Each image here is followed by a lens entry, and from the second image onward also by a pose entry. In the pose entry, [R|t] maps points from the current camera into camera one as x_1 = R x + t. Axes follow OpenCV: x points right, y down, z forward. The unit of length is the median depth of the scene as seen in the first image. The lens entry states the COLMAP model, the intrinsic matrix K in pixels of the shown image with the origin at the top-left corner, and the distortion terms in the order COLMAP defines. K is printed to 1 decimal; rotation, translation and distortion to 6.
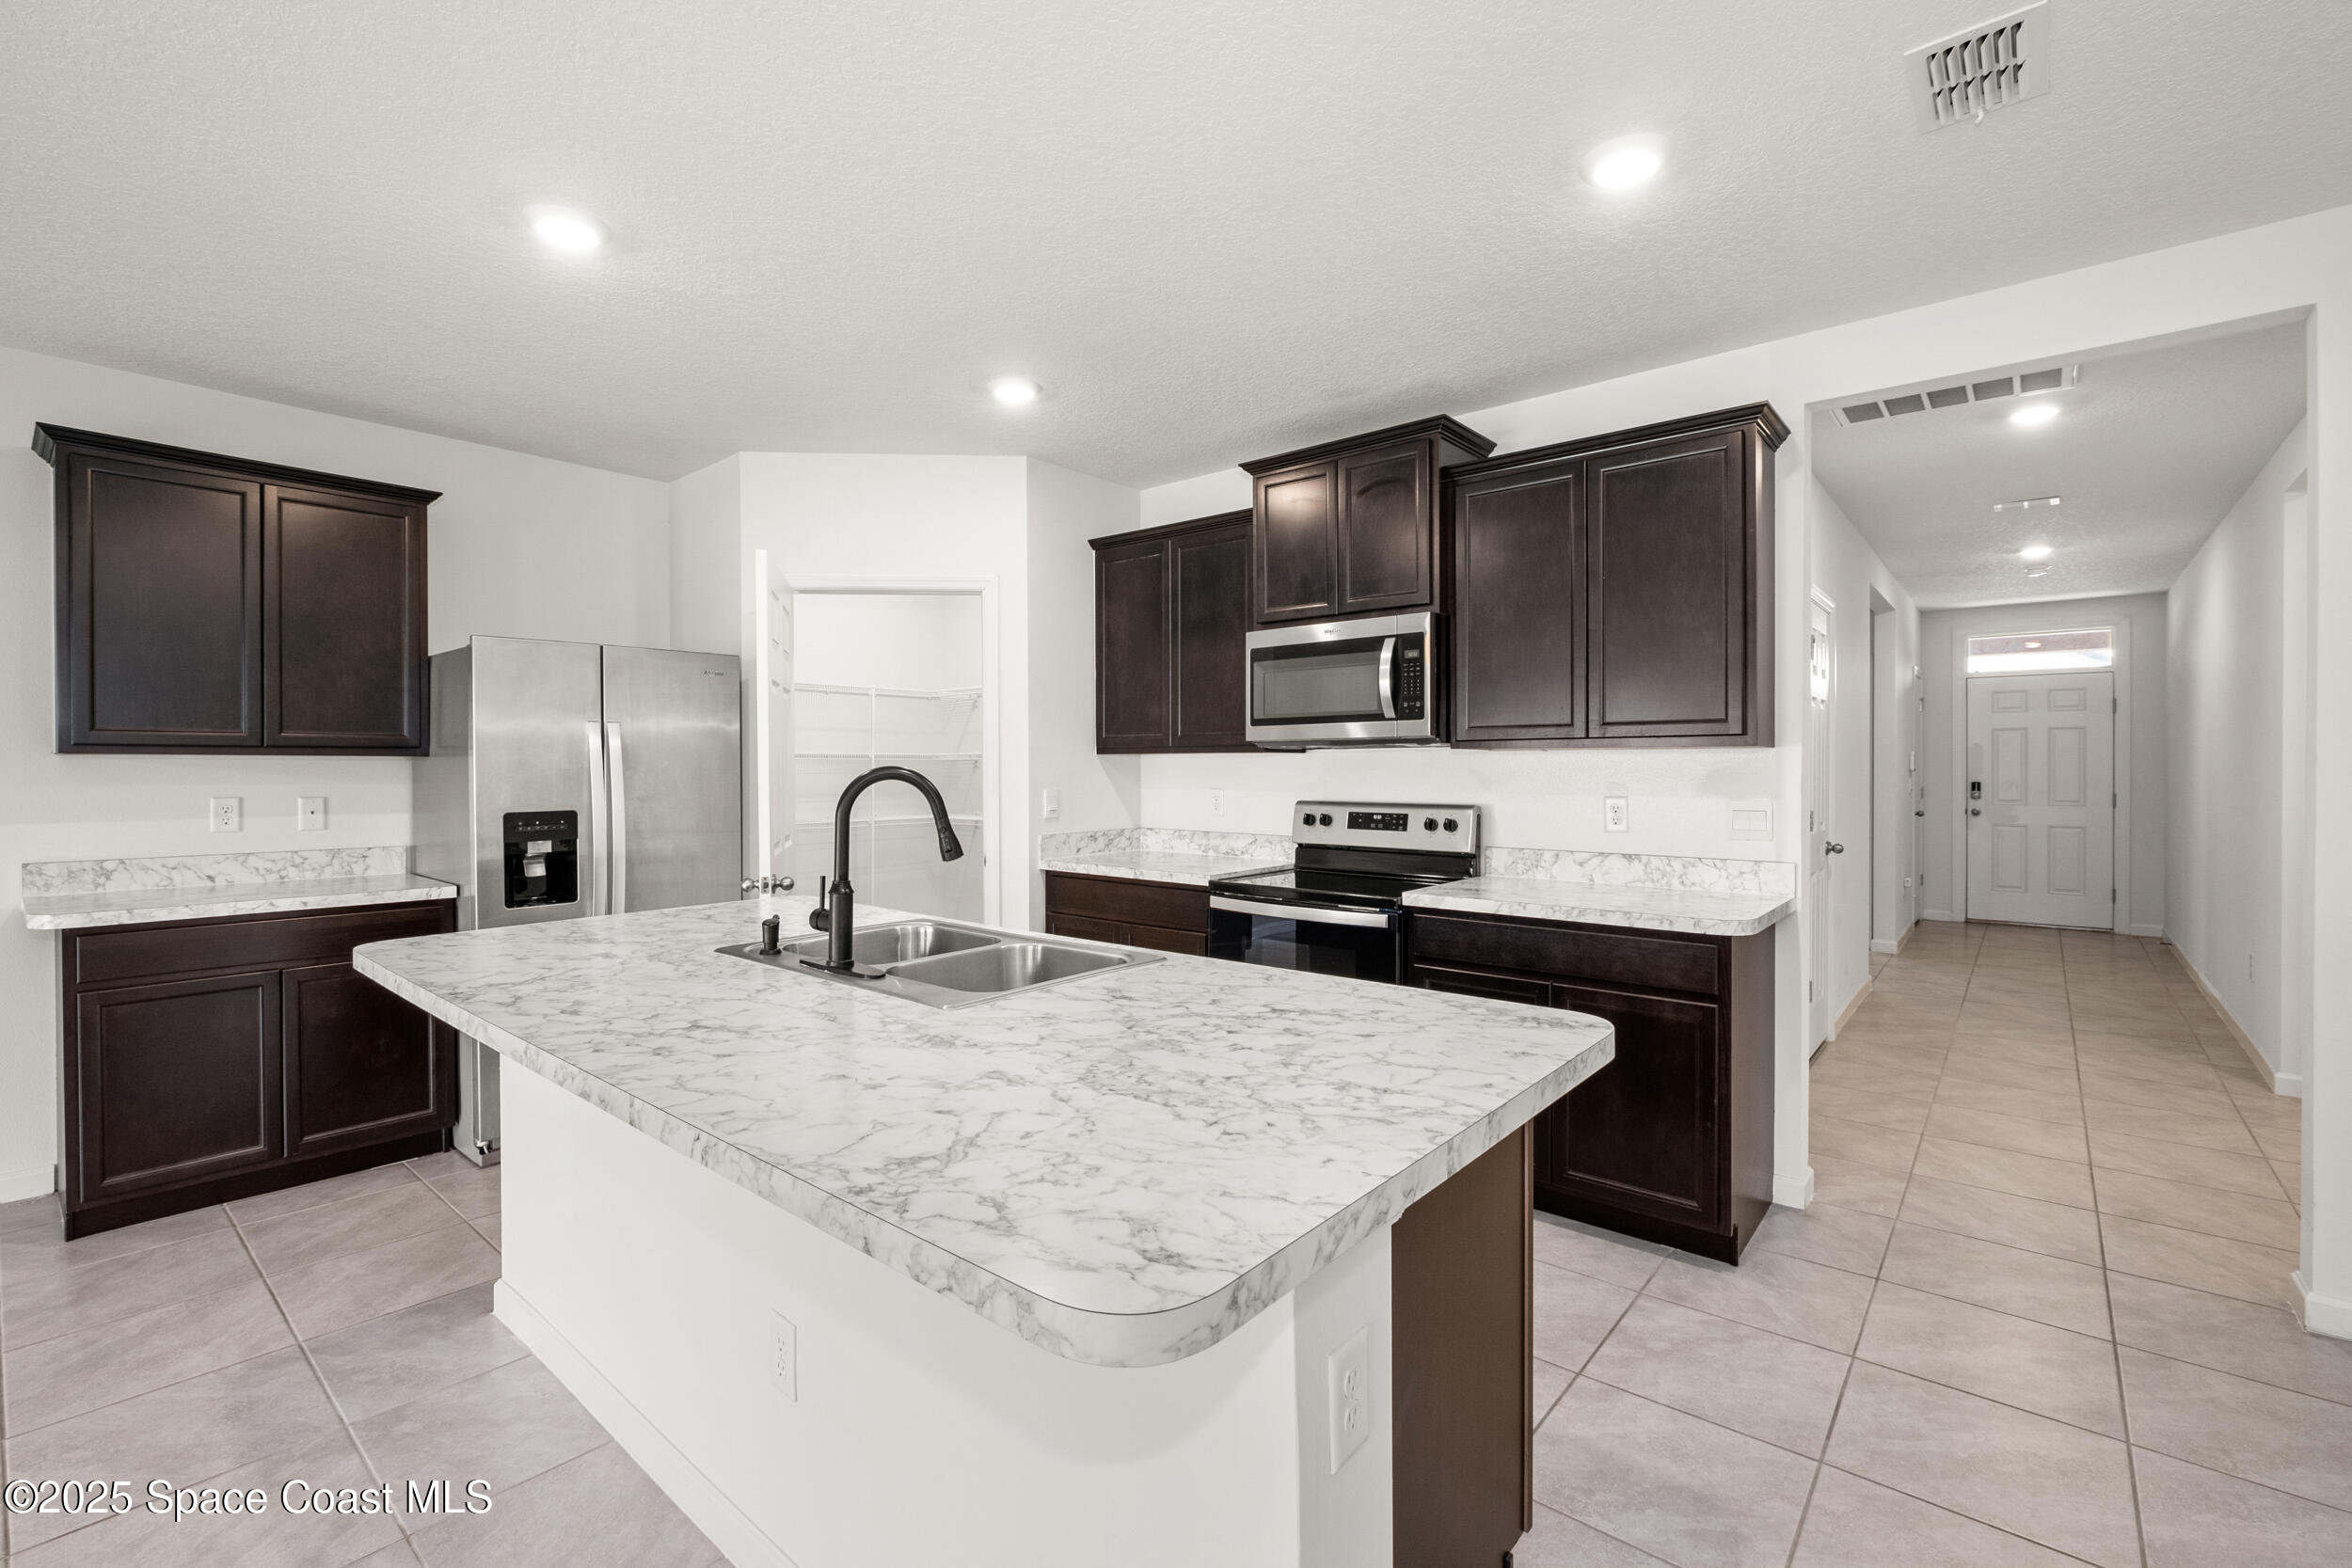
lens RADIAL K [[1022.8, 0, 1162.4], [0, 1022.8, 772.4], [0, 0, 1]] dist [-0.004579, -0.000123]
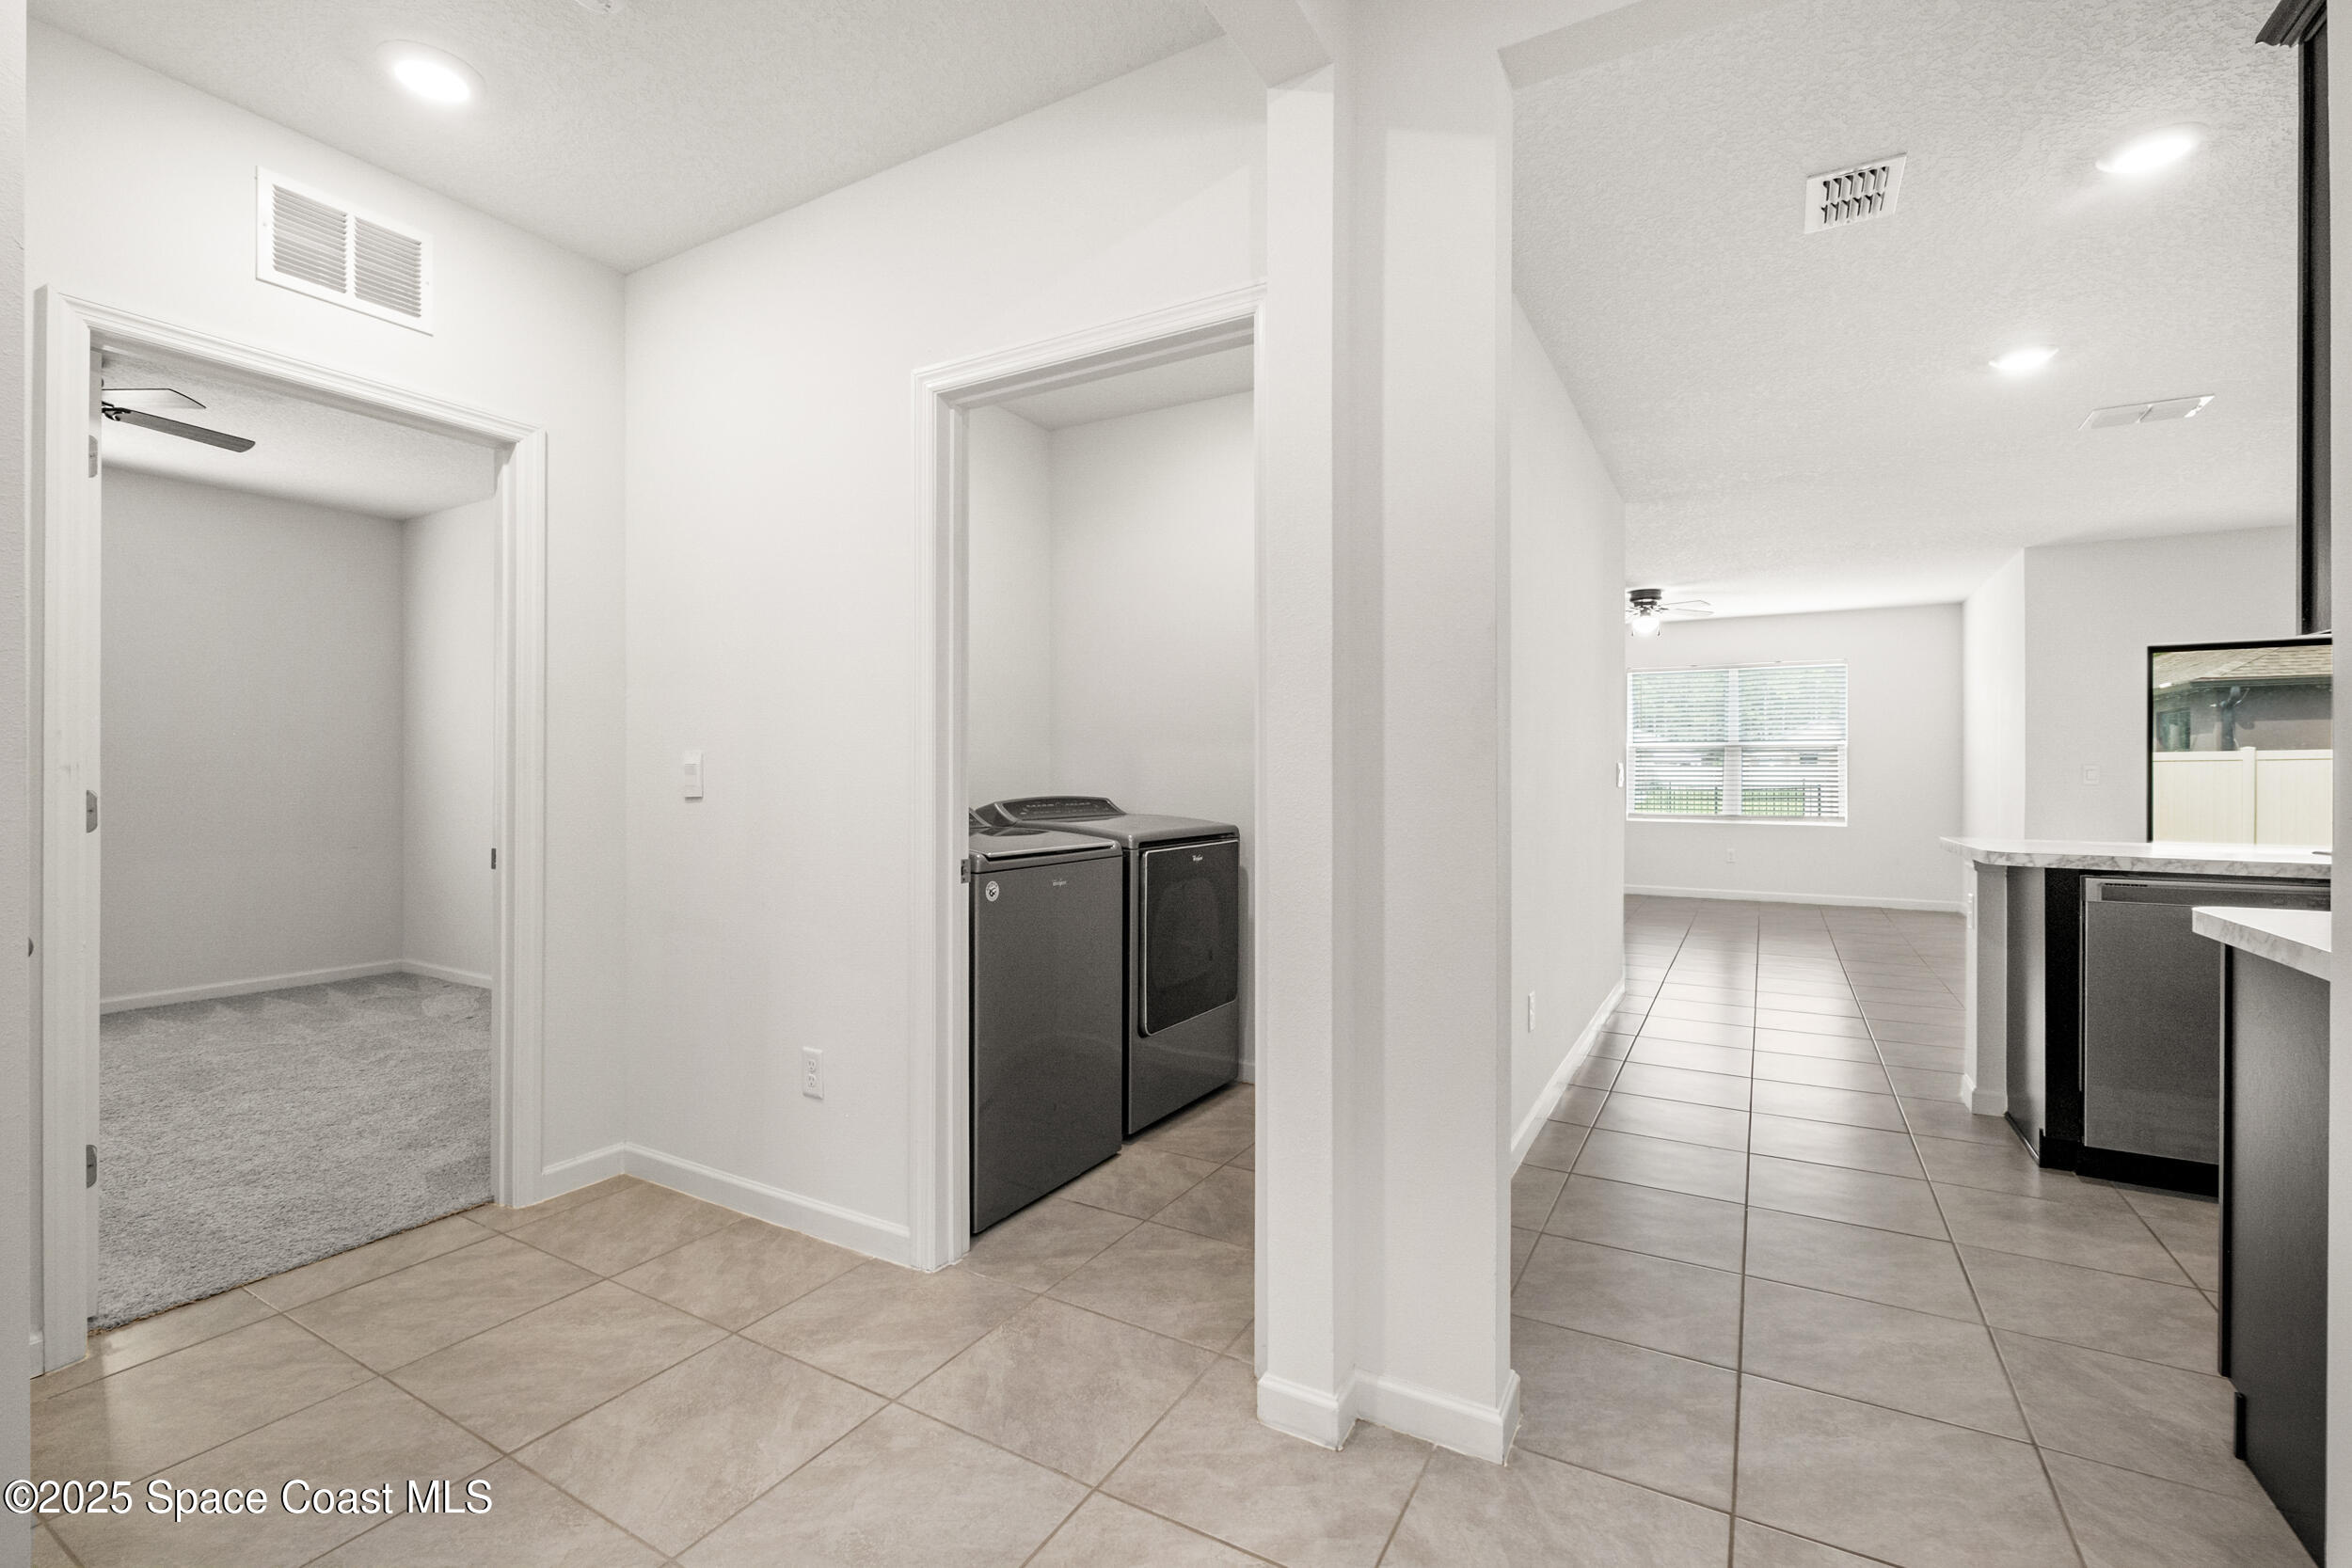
lens RADIAL K [[1022.8, 0, 1162.4], [0, 1022.8, 772.4], [0, 0, 1]] dist [-0.004579, -0.000123]
pose [[-0.984101, -0.003013, -0.177584, 0.932224], [-0.004469, 0.999960, 0.007797, 0.028956], [0.177553, 0.008466, -0.984075, 1.042391]]
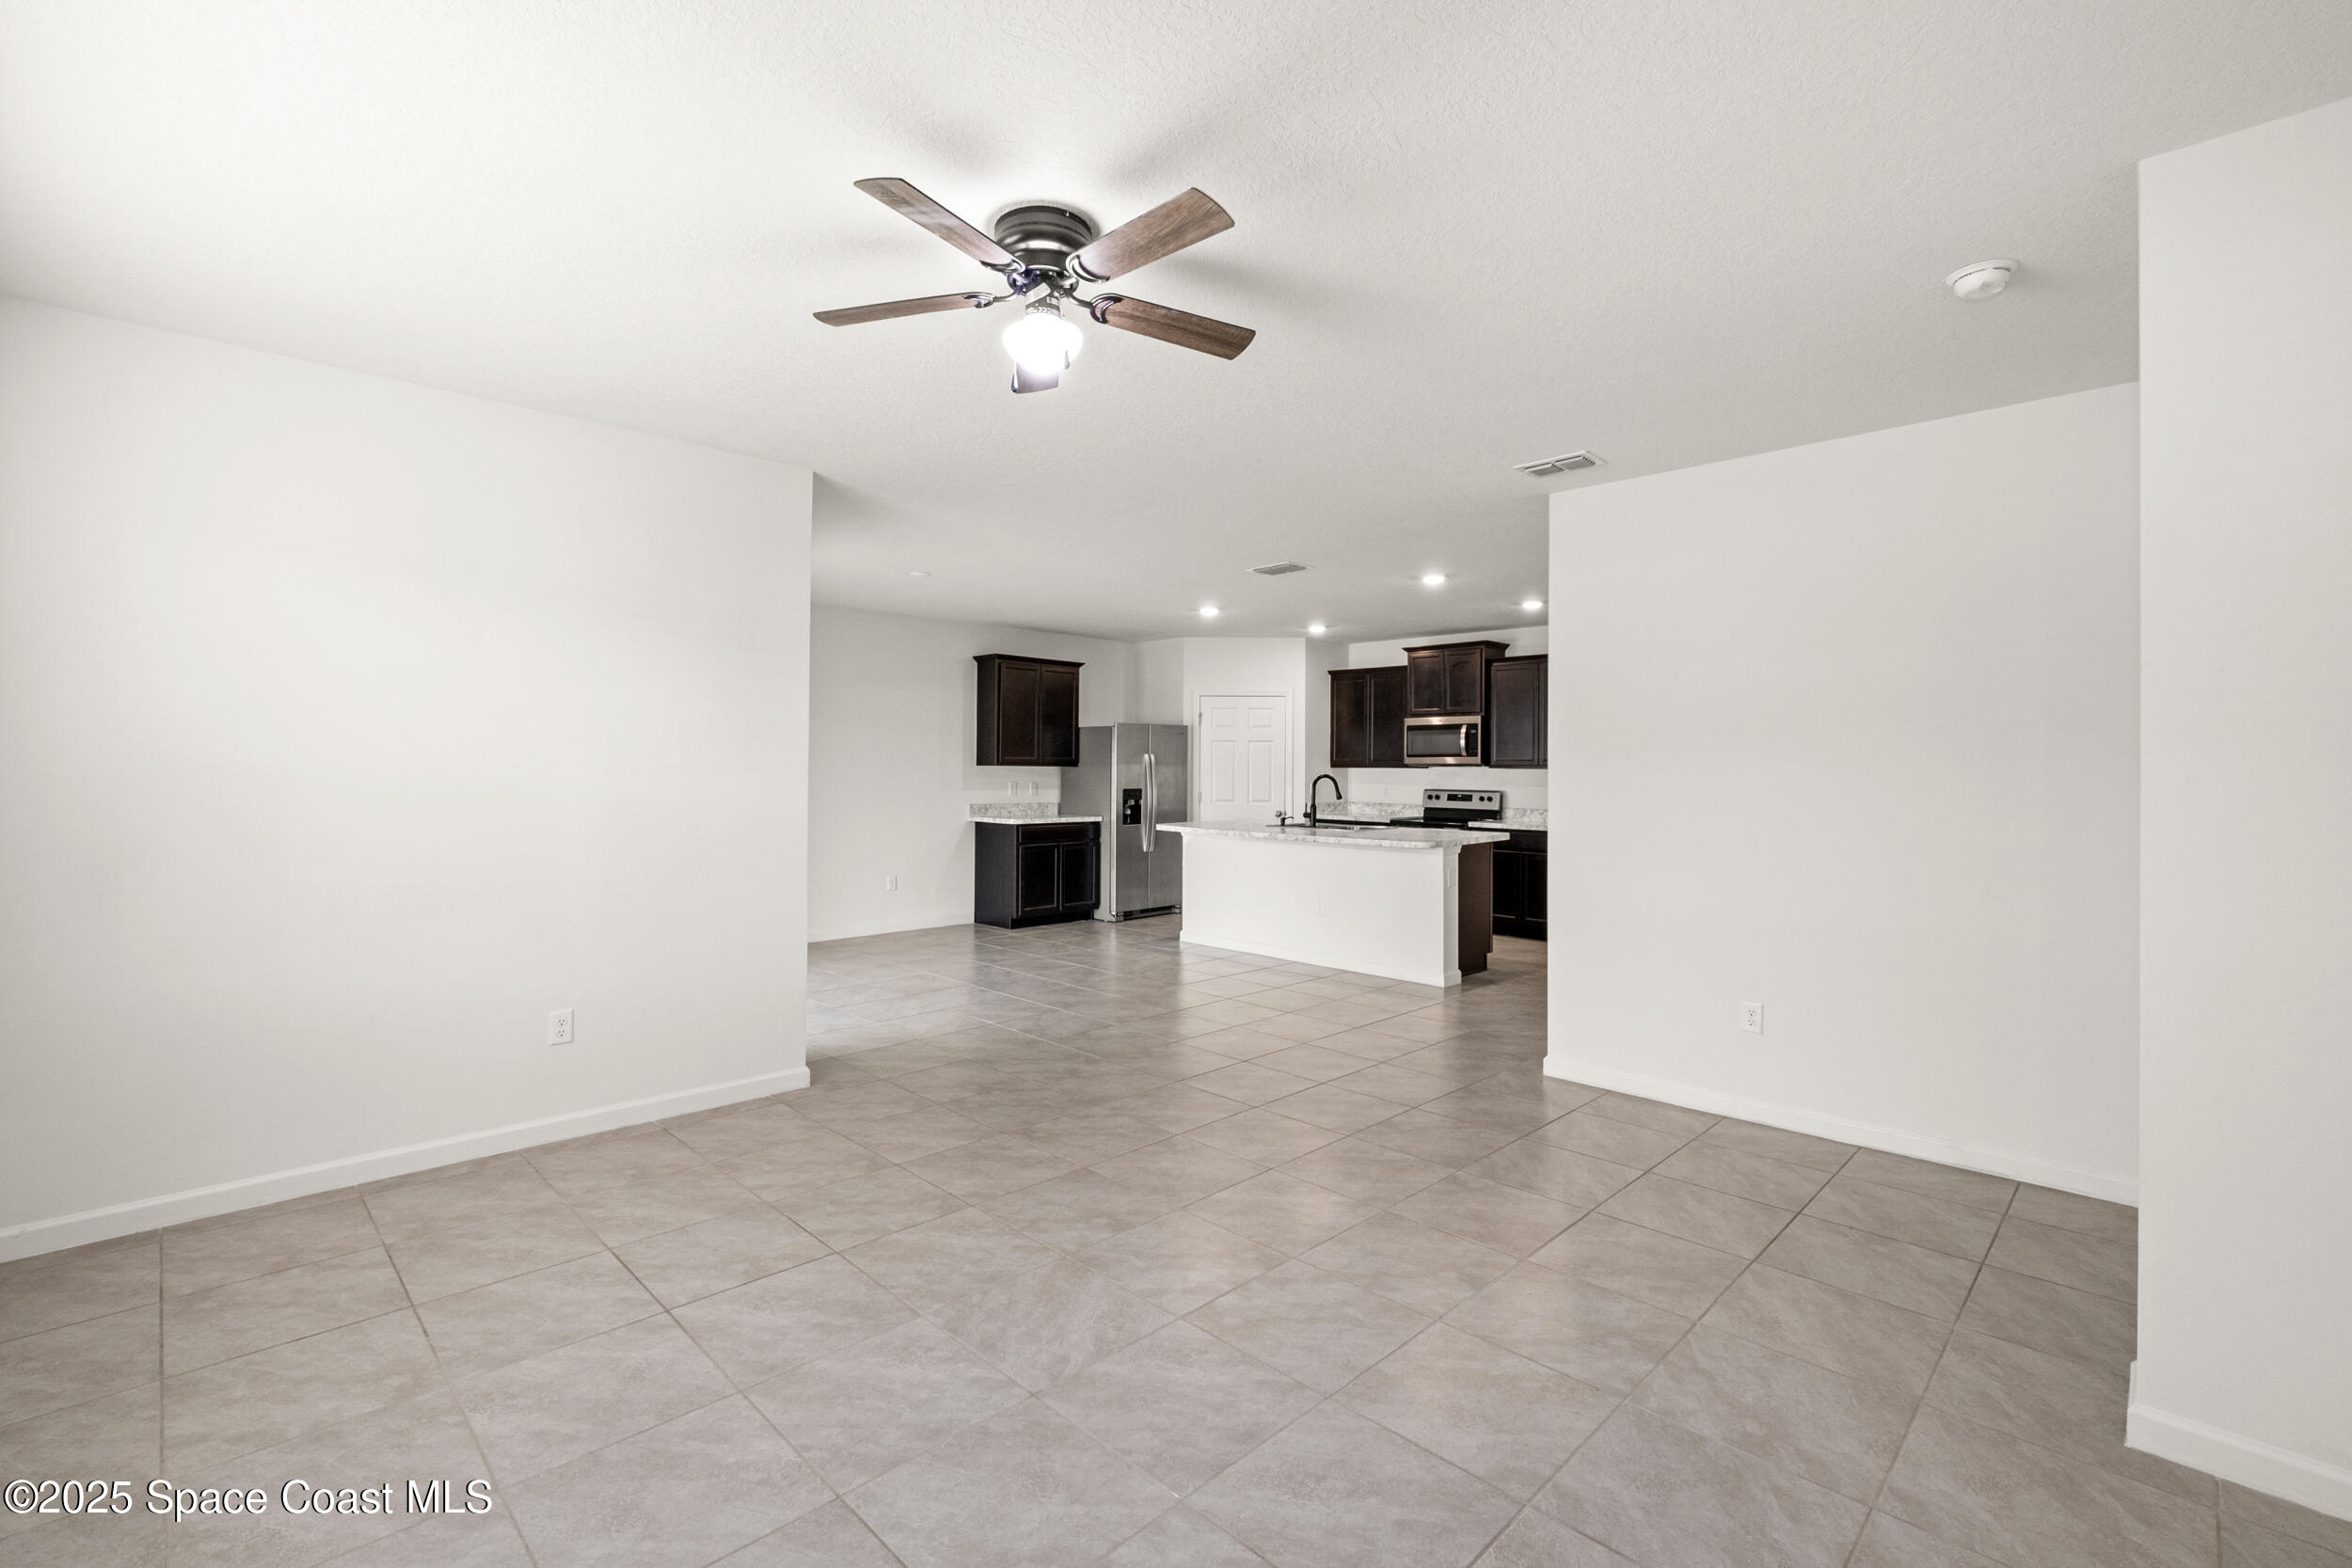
lens RADIAL K [[1022.8, 0, 1162.4], [0, 1022.8, 772.4], [0, 0, 1]] dist [-0.004579, -0.000123]
pose [[0.996444, 0.010098, -0.083653, -0.302465], [-0.010354, 0.999943, -0.002624, 0.002429], [0.083622, 0.003481, 0.996492, -1.541986]]
